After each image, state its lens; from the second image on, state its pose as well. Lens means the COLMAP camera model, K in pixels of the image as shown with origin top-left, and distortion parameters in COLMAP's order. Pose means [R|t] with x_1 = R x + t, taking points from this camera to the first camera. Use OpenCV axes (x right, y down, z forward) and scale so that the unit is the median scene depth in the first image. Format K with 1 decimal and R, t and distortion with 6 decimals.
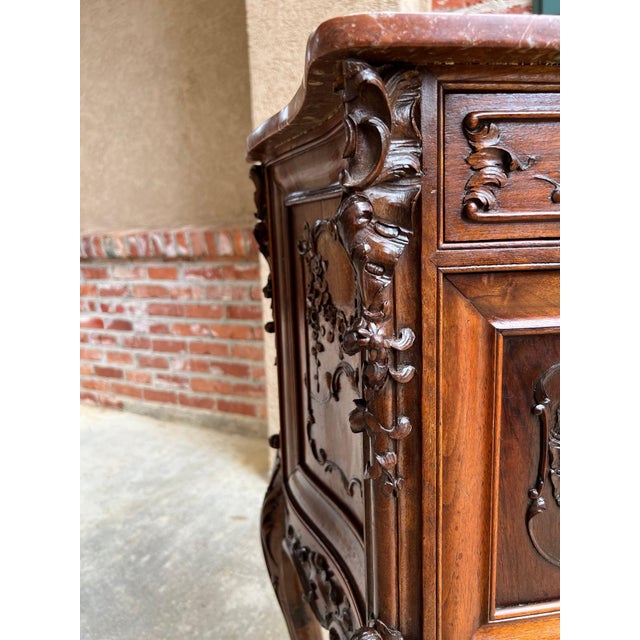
lens RADIAL K [[489.7, 0, 322.6], [0, 489.7, 325.8], [0, 0, 1]] dist [0.024534, -0.045628]
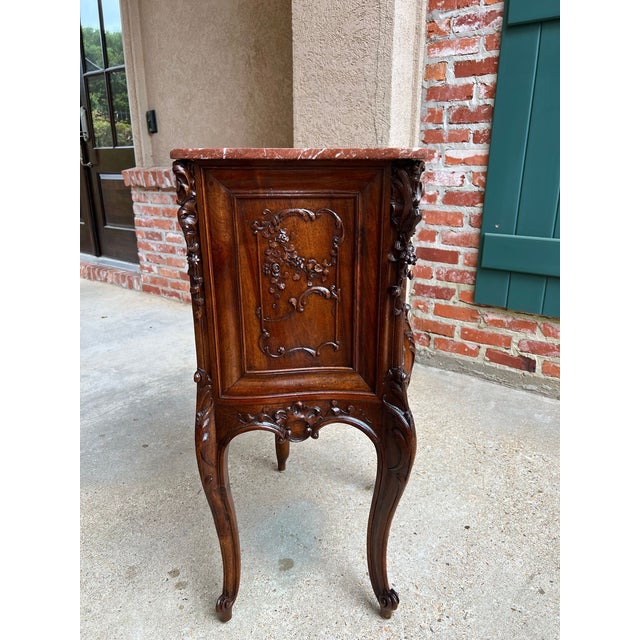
lens RADIAL K [[487.3, 0, 321.5], [0, 487.3, 323.2], [0, 0, 1]] dist [0.038624, -0.047602]
pose [[0.986739, 0.083339, -0.139288, 0.127280], [-0.063321, 0.987777, 0.142435, 0.008150], [0.149456, -0.131726, 0.979955, -0.297767]]
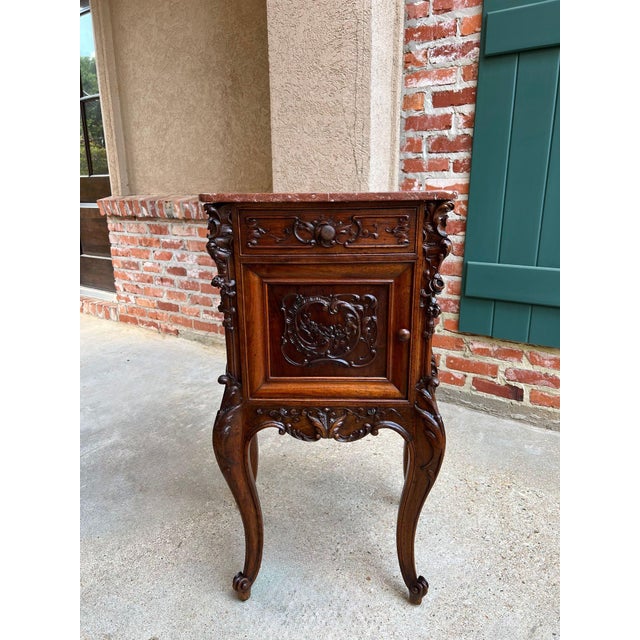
lens RADIAL K [[487.3, 0, 317.0], [0, 487.3, 324.8], [0, 0, 1]] dist [0.038624, -0.047602]
pose [[0.992033, 0.057120, -0.112282, 0.118463], [-0.045164, 0.993310, 0.106281, -0.014887], [0.117602, -0.100363, 0.987976, -0.271737]]
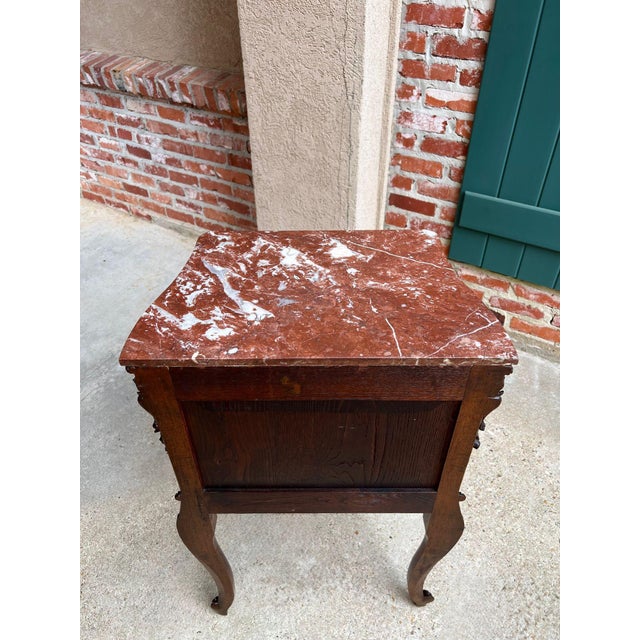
lens RADIAL K [[487.3, 0, 318.9], [0, 487.3, 323.5], [0, 0, 1]] dist [0.038624, -0.047602]
pose [[0.997095, 0.065235, -0.039316, 0.085326], [-0.037538, 0.870024, 0.491579, -0.255213], [0.066274, -0.488675, 0.869945, -0.184575]]
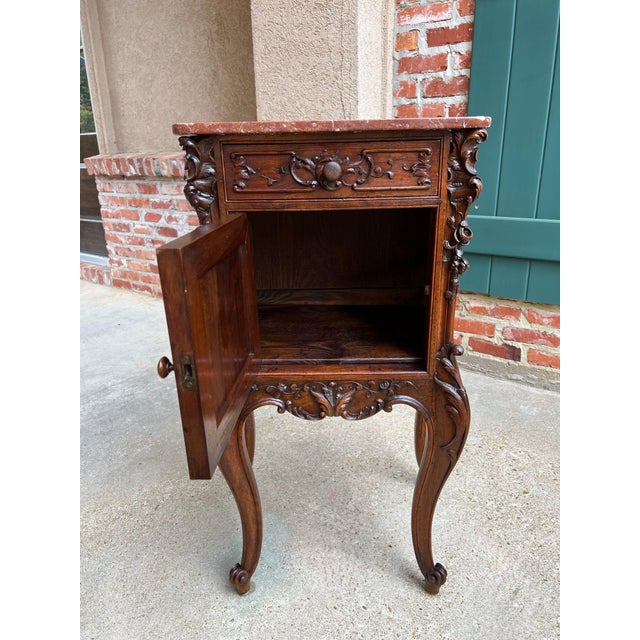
lens RADIAL K [[487.3, 0, 323.1], [0, 487.3, 324.1], [0, 0, 1]] dist [0.038624, -0.047602]
pose [[0.991522, 0.056149, -0.117184, 0.154078], [-0.035748, 0.984893, 0.169434, 0.004419], [0.124927, -0.163809, 0.978550, -0.233597]]
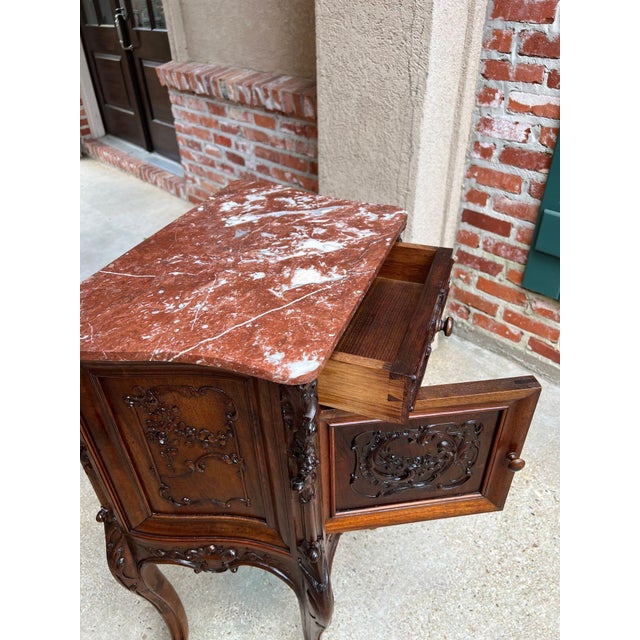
lens RADIAL K [[487.3, 0, 321.3], [0, 487.3, 326.8], [0, 0, 1]] dist [0.038624, -0.047602]
pose [[0.942185, 0.200877, -0.268210, 0.205625], [-0.065099, 0.894878, 0.441537, -0.193461], [0.328710, -0.398549, 0.856218, -0.132989]]
